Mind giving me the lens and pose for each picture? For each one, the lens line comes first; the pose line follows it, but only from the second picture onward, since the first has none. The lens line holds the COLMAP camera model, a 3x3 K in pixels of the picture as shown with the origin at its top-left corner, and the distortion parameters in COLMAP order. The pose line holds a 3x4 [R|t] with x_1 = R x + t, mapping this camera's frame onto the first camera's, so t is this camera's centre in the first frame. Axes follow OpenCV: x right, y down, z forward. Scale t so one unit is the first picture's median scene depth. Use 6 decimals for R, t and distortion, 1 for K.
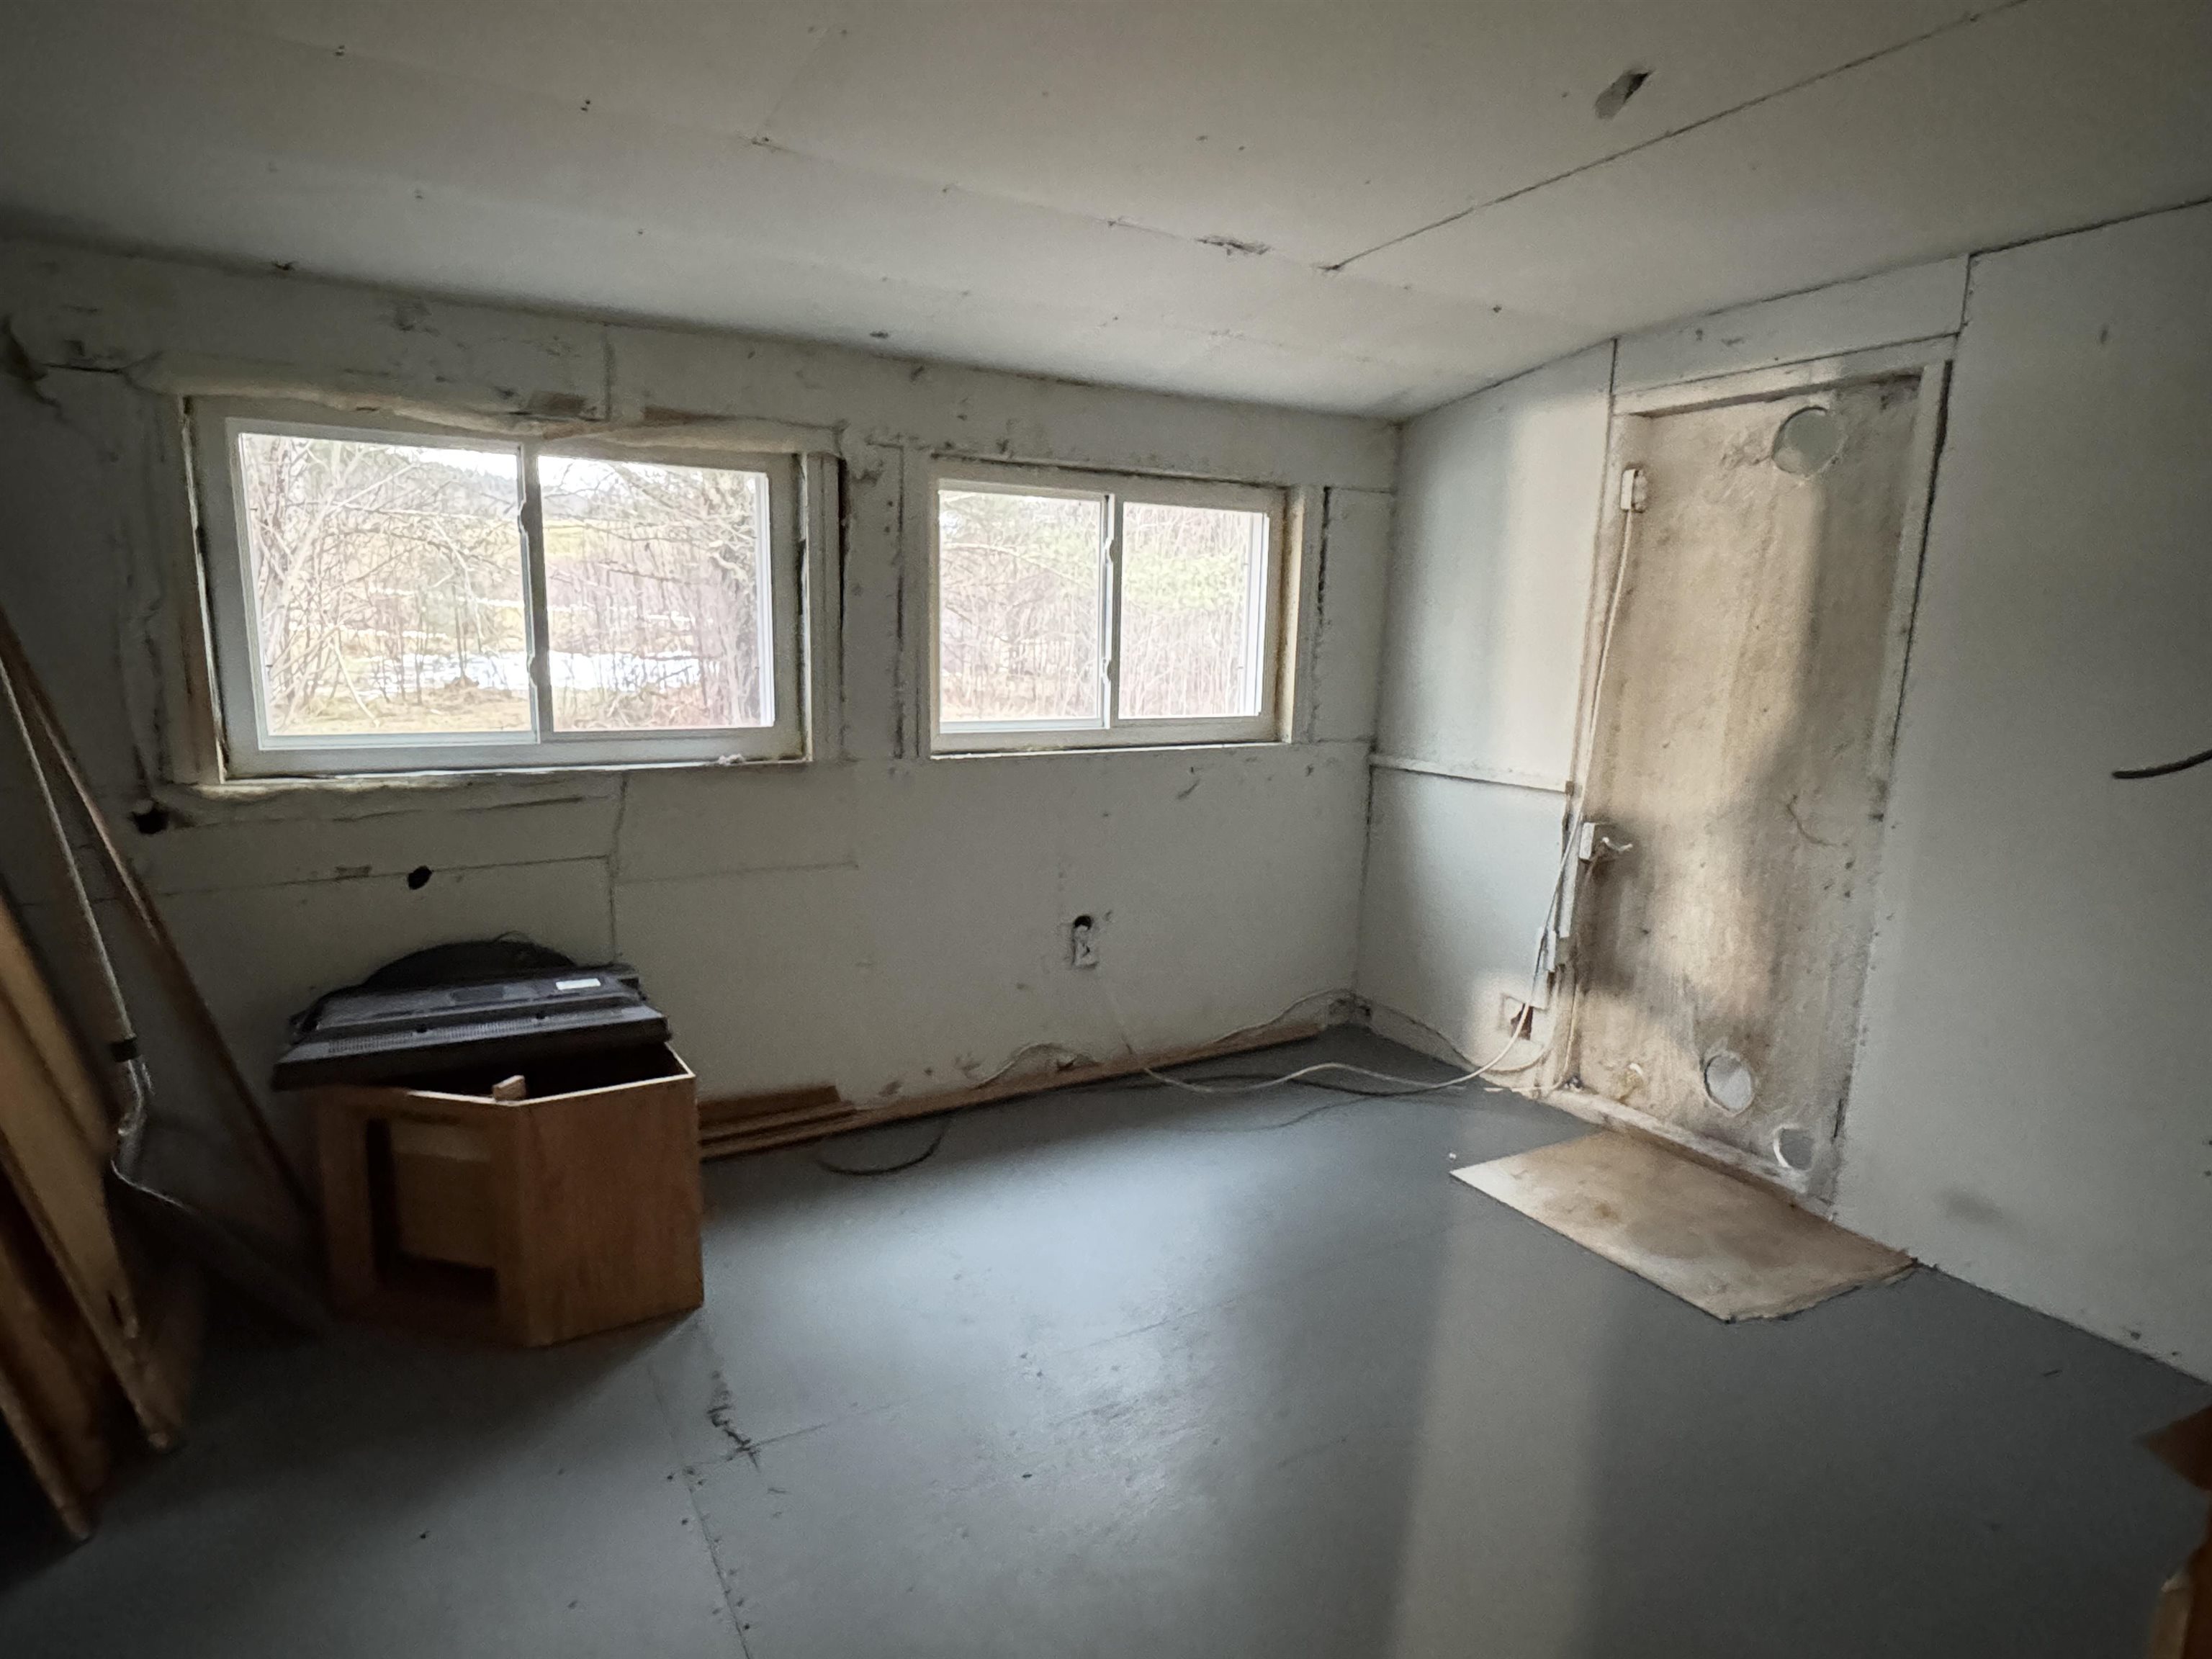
lens RADIAL K [[1204.6, 0, 1106.4], [0, 1204.6, 832.3], [0, 0, 1]] dist [-0.004989, 0.002116]
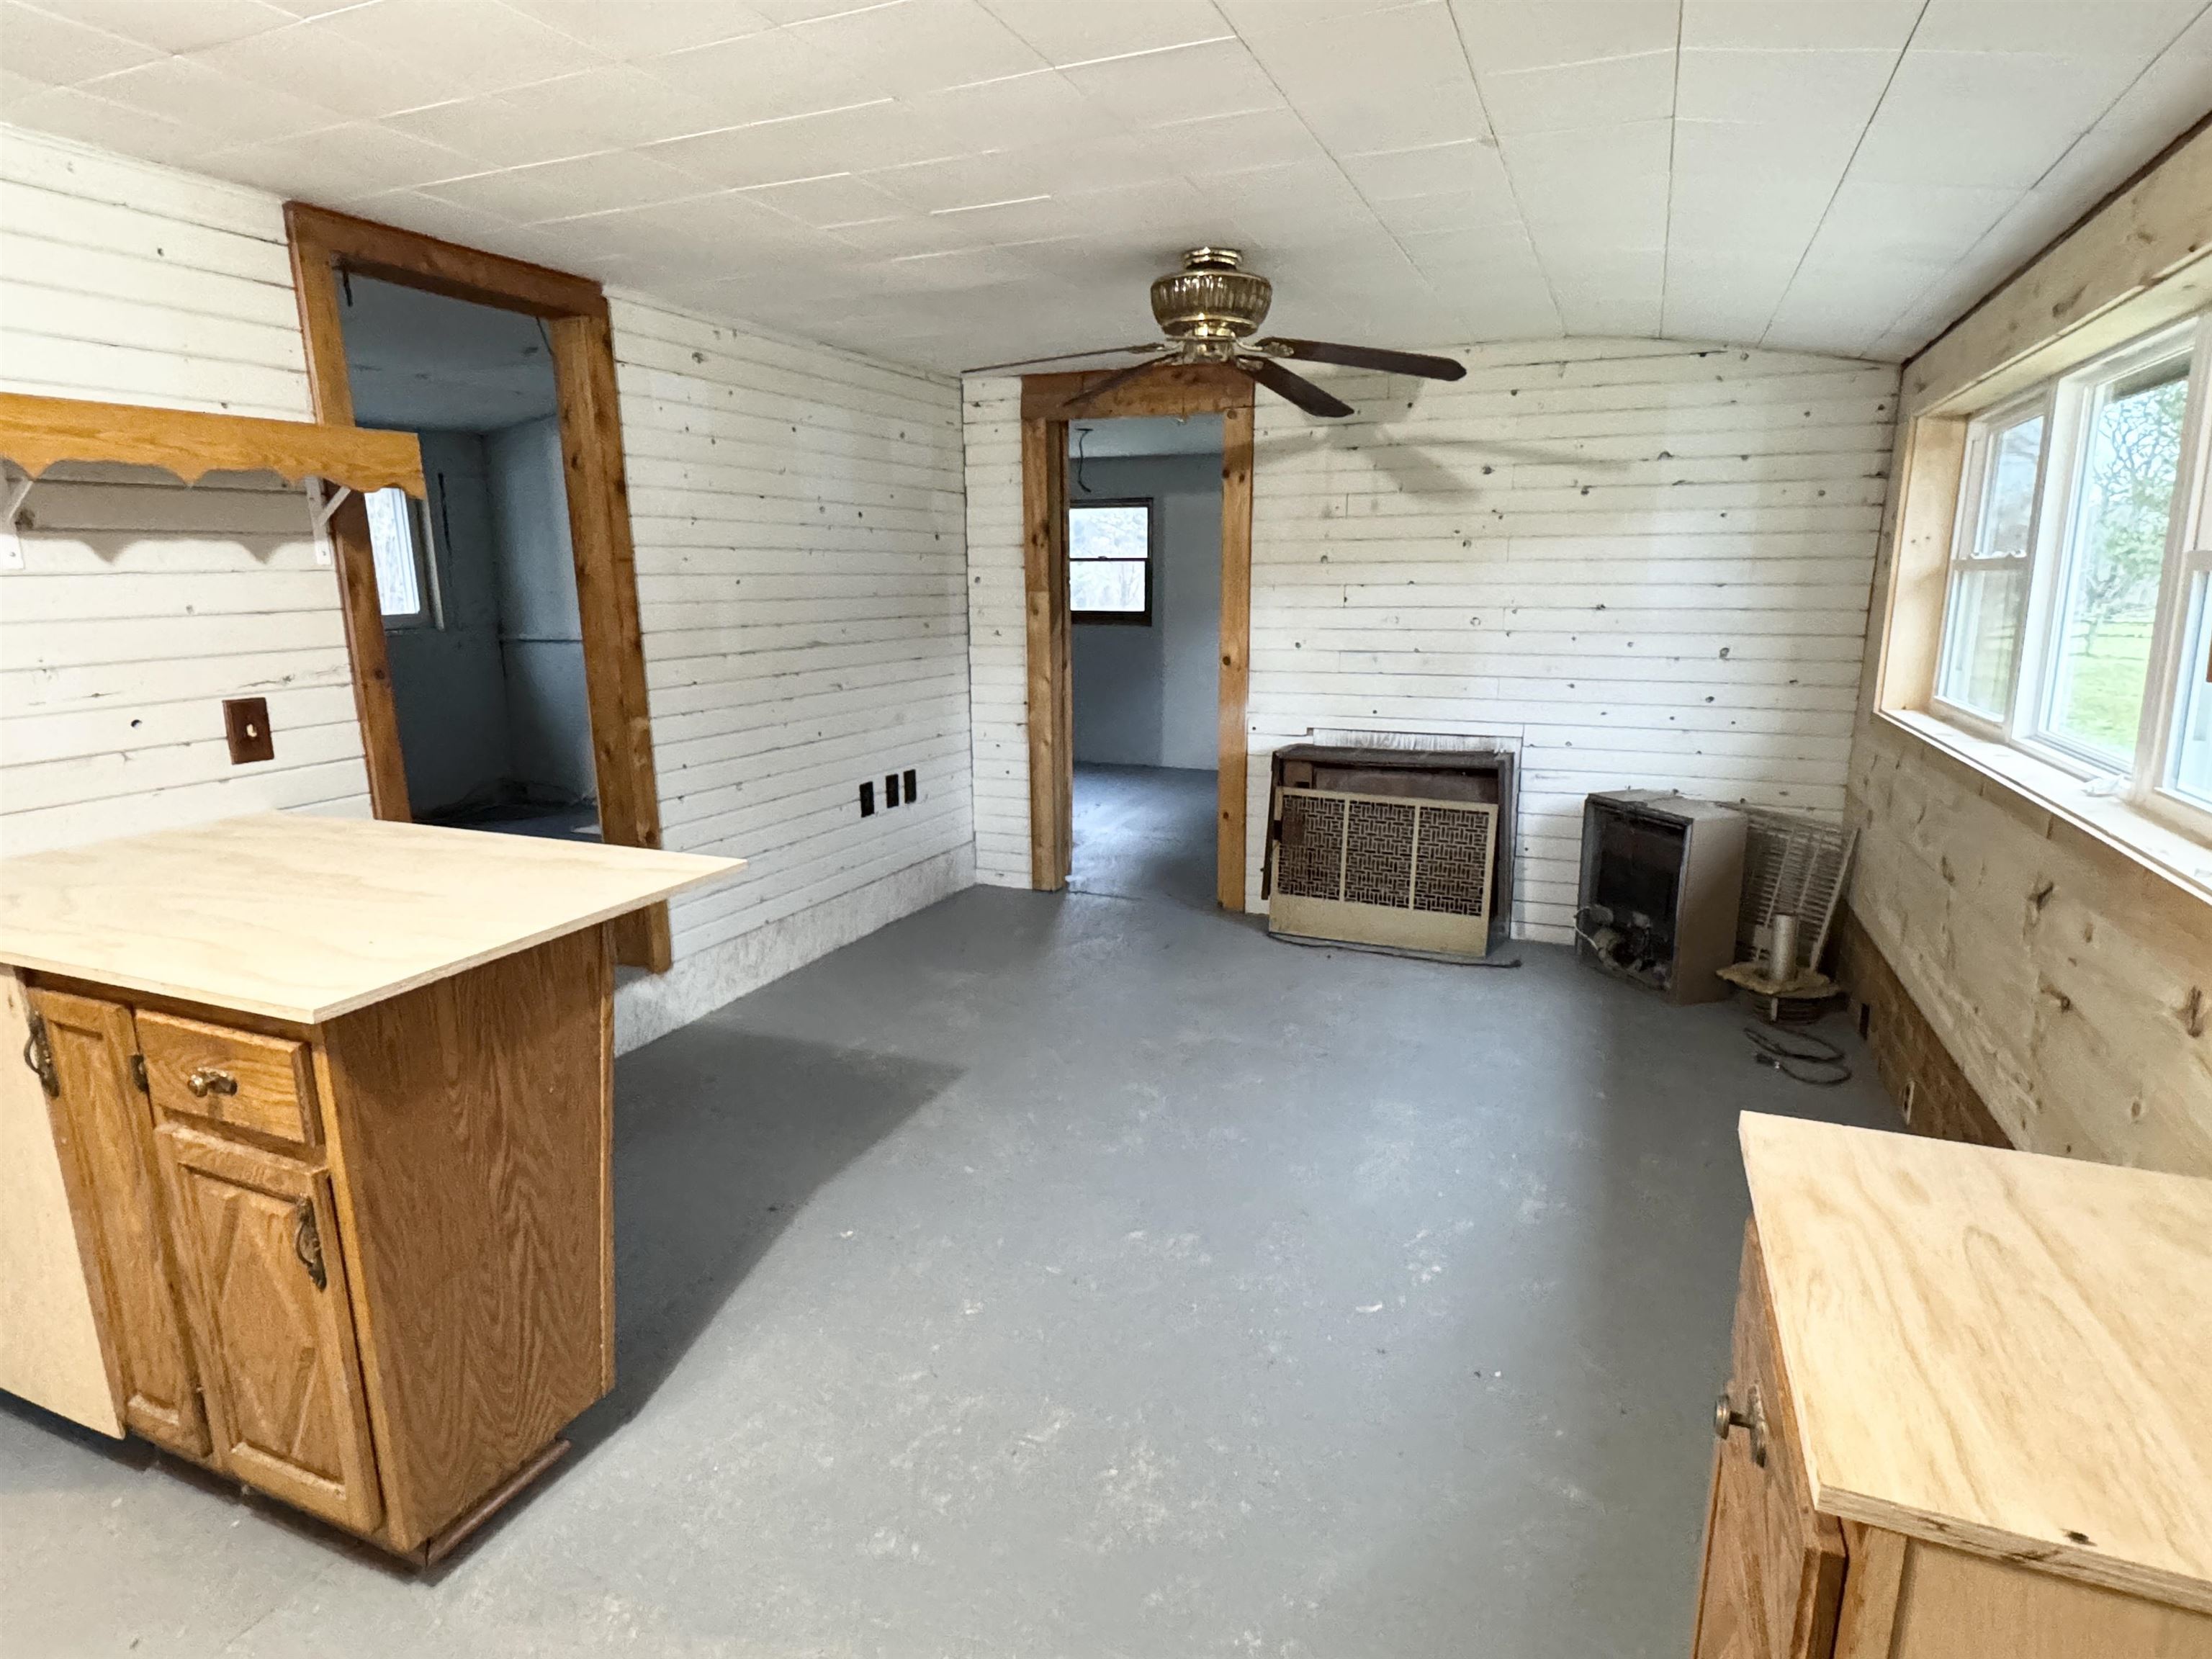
lens RADIAL K [[1204.6, 0, 1109.1], [0, 1204.6, 830.9], [0, 0, 1]] dist [-0.004989, 0.002116]
pose [[0.798228, -0.157733, 0.581336, -0.143270], [0.126092, 0.987479, 0.094795, 0.186309], [-0.589010, -0.002367, 0.808123, -1.029595]]
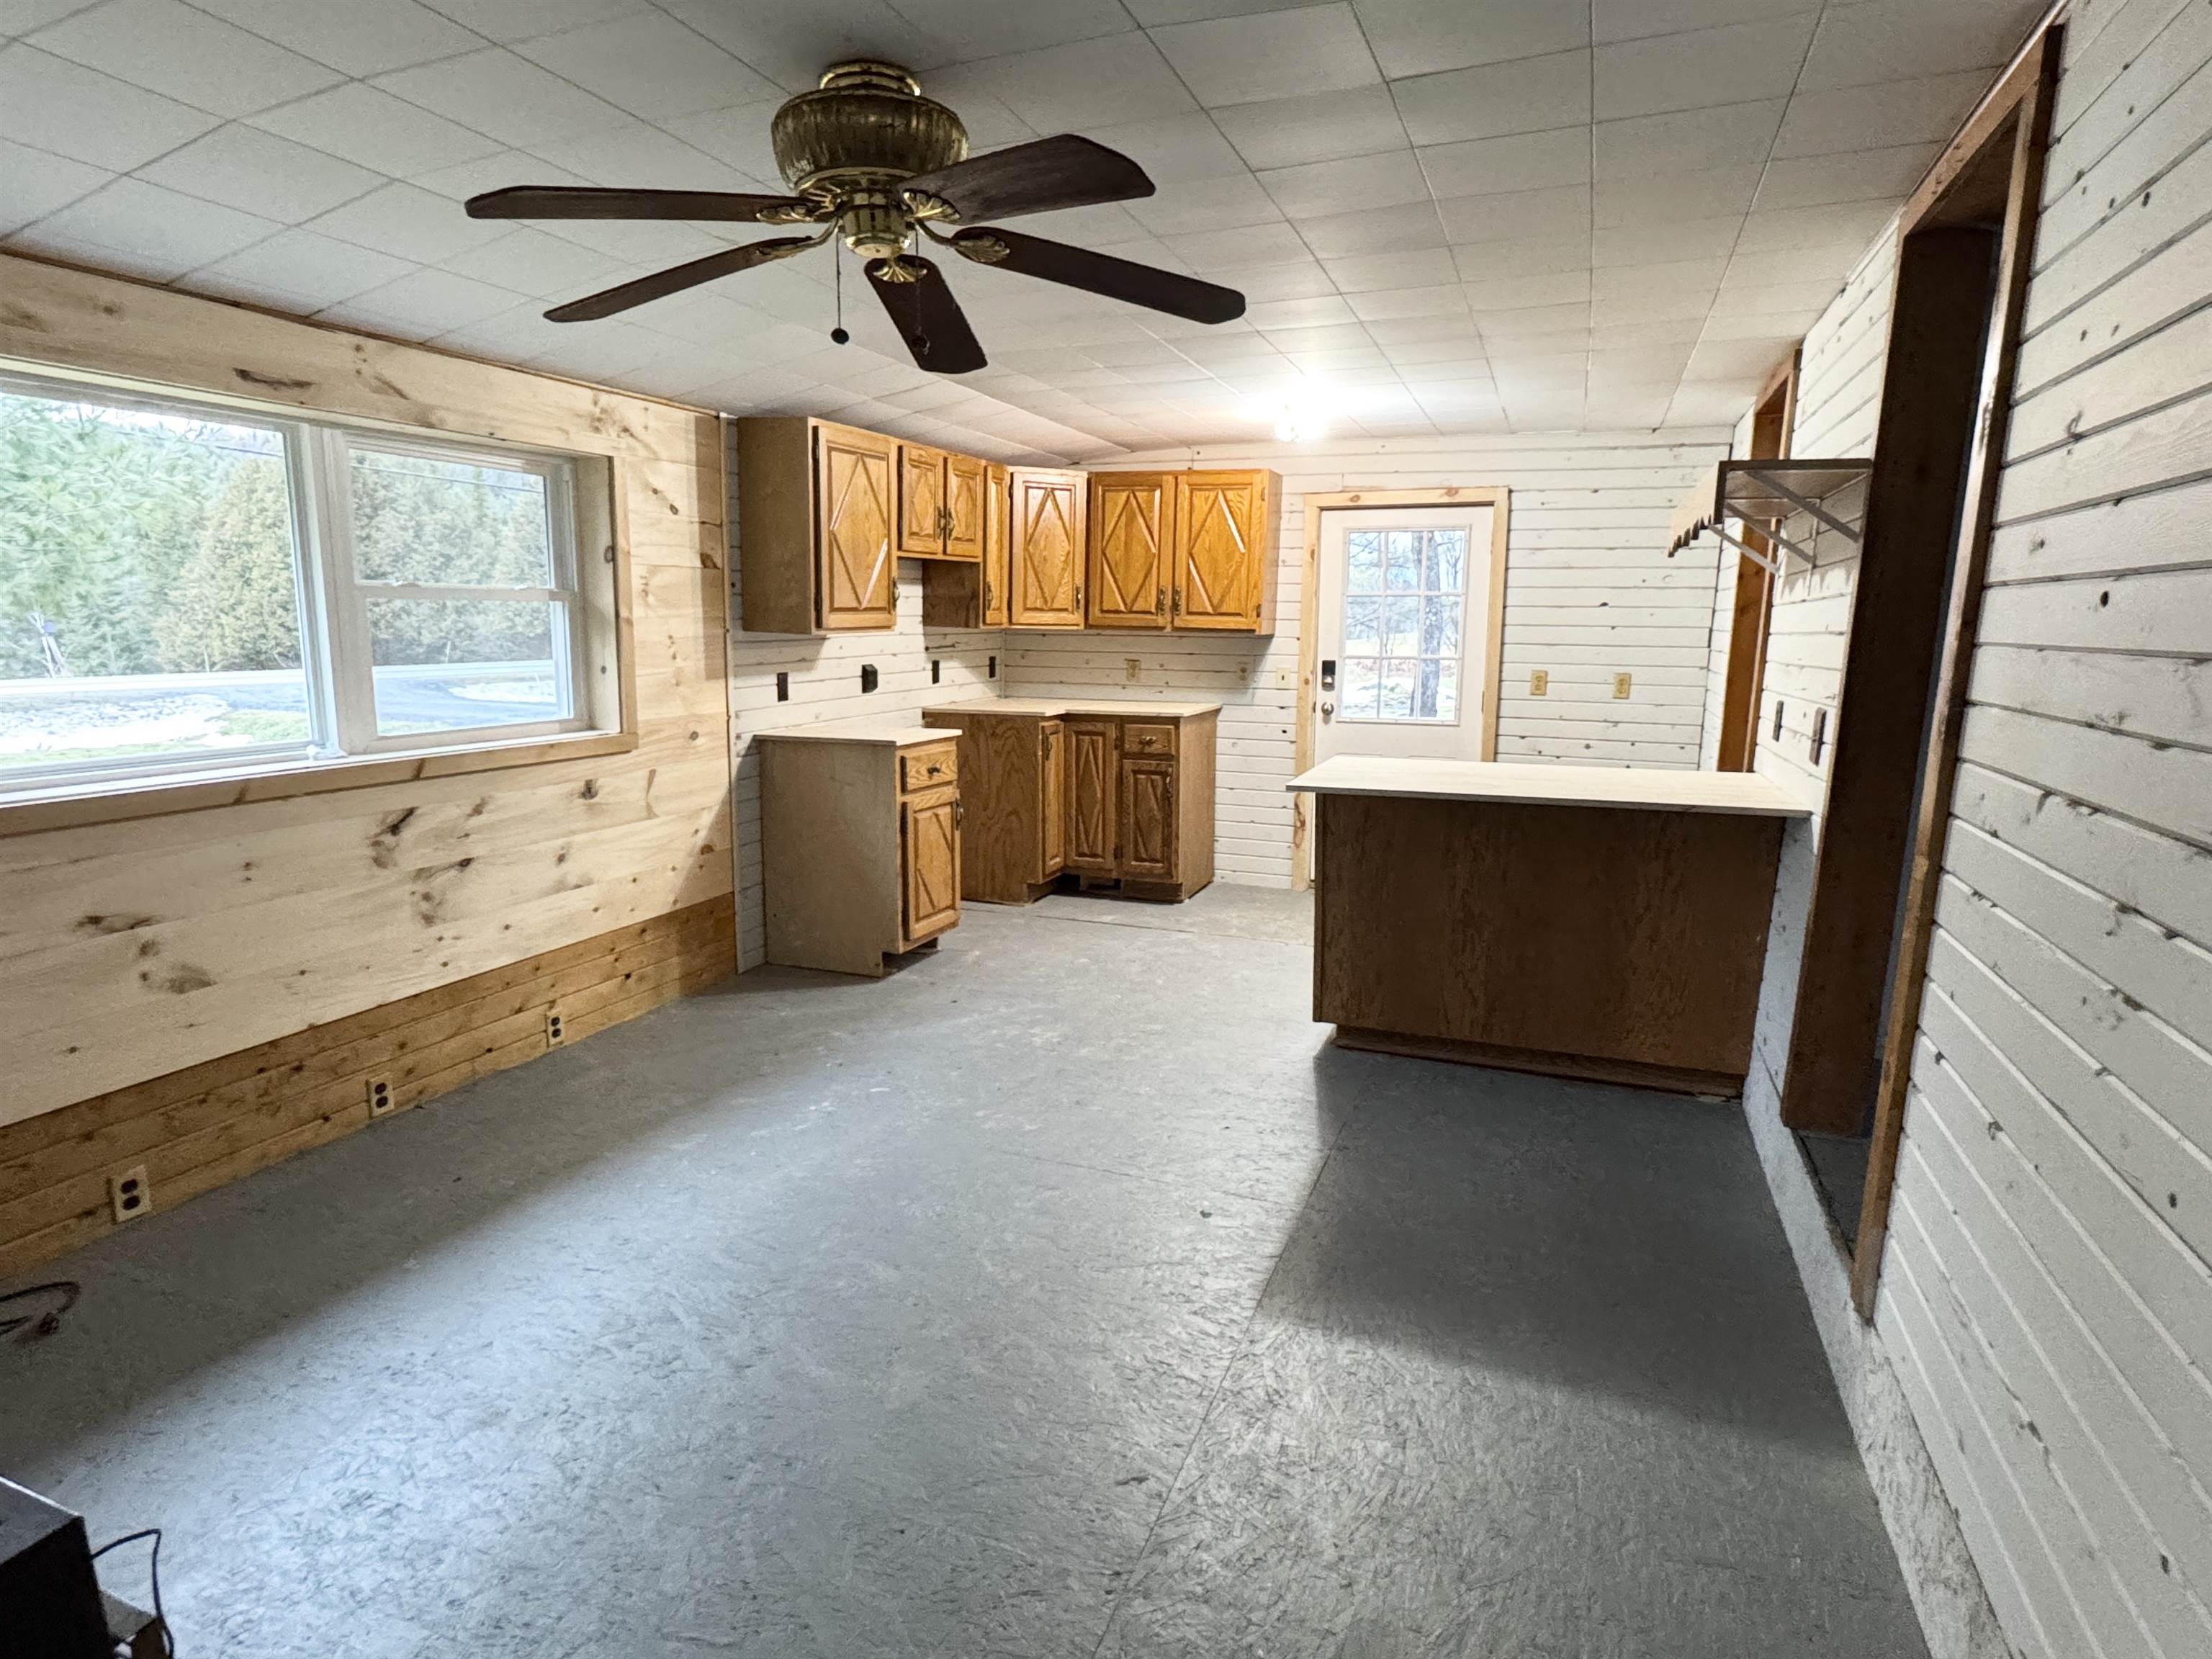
lens RADIAL K [[1204.6, 0, 1103.4], [0, 1204.6, 825.1], [0, 0, 1]] dist [-0.004989, 0.002116]
pose [[-0.778960, 0.073313, -0.622773, 0.860880], [-0.126884, 0.954171, 0.271031, 0.013240], [0.614102, 0.290142, -0.733959, 0.317527]]
